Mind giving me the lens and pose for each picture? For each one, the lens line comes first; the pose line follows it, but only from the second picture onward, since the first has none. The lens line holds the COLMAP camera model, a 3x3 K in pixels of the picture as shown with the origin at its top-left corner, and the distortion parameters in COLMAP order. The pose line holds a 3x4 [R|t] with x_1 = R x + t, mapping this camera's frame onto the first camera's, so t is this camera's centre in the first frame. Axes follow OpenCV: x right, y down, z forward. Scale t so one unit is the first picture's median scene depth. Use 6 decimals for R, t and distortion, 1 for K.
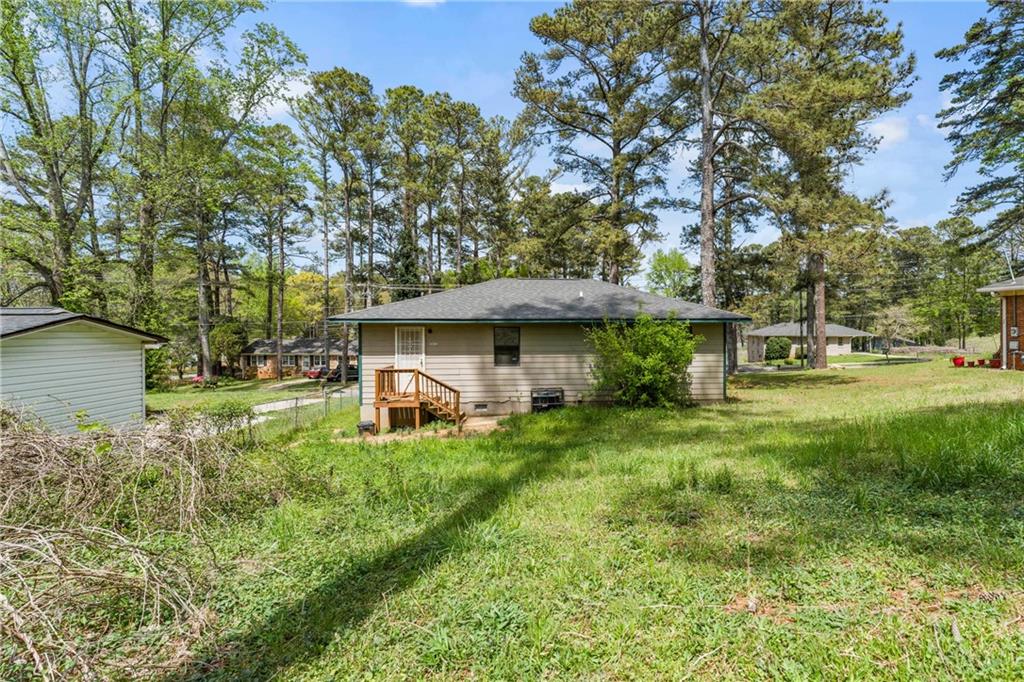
lens RADIAL K [[506.4, 0, 518.1], [0, 506.4, 340.1], [0, 0, 1]] dist [-0.004411, -0.000534]
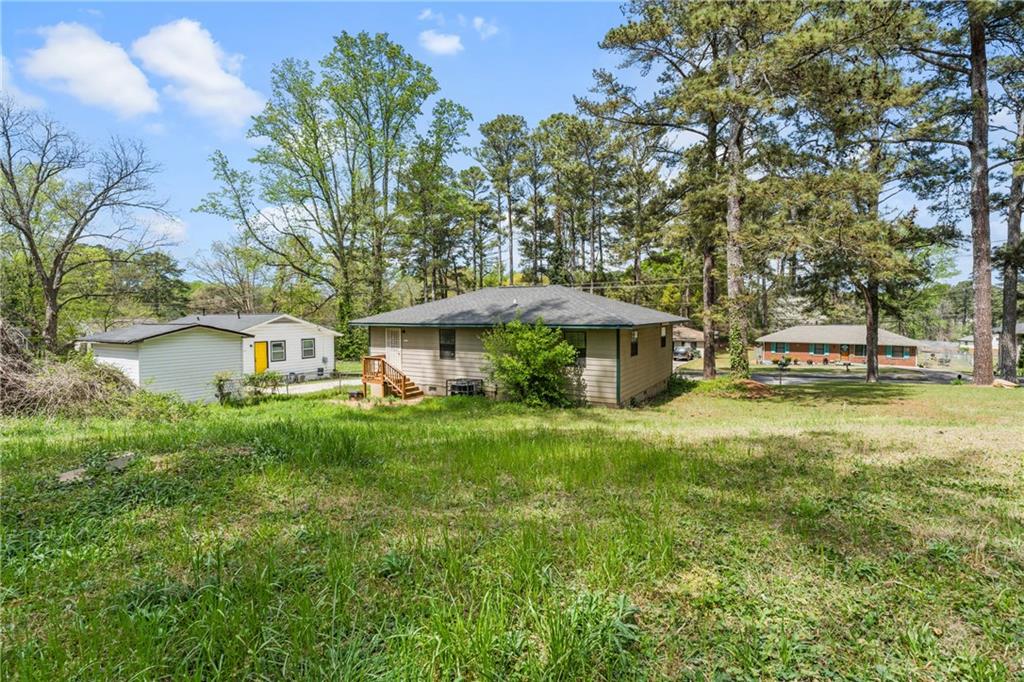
lens RADIAL K [[476.2, 0, 511.1], [0, 476.2, 333.1], [0, 0, 1]] dist [-0.003249, -0.000652]
pose [[0.807016, 0.021565, -0.590136, 0.825634], [-0.011154, 0.999711, 0.021279, -0.044115], [0.590425, -0.010590, 0.807023, 0.111701]]
